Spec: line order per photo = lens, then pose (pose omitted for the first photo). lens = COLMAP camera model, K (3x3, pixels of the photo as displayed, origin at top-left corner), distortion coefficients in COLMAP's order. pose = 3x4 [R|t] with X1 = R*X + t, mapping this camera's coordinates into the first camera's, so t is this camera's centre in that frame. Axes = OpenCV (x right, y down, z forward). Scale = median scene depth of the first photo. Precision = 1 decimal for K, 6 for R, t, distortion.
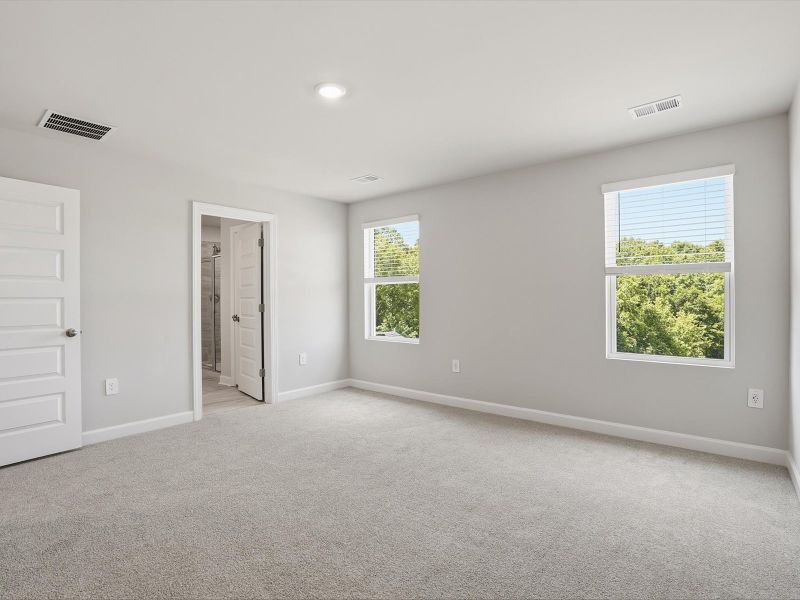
lens RADIAL K [[415.7, 0, 397.0], [0, 415.7, 298.3], [0, 0, 1]] dist [-0.010344, 0.000361]
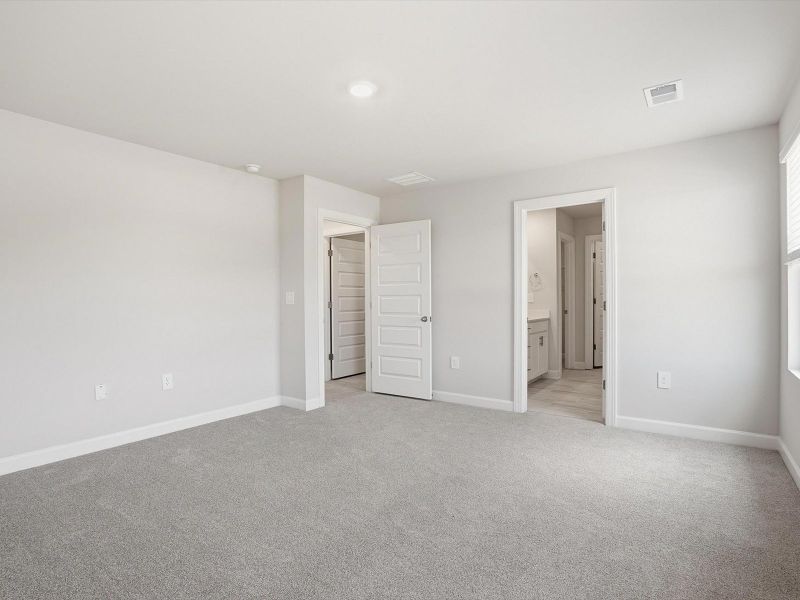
lens RADIAL K [[415.7, 0, 402.3], [0, 415.7, 296.1], [0, 0, 1]] dist [-0.010344, 0.000361]
pose [[0.106466, 0.004241, -0.994307, 0.641495], [0.010823, 0.999927, 0.005424, -0.005911], [0.994257, -0.011339, 0.106412, 0.748686]]
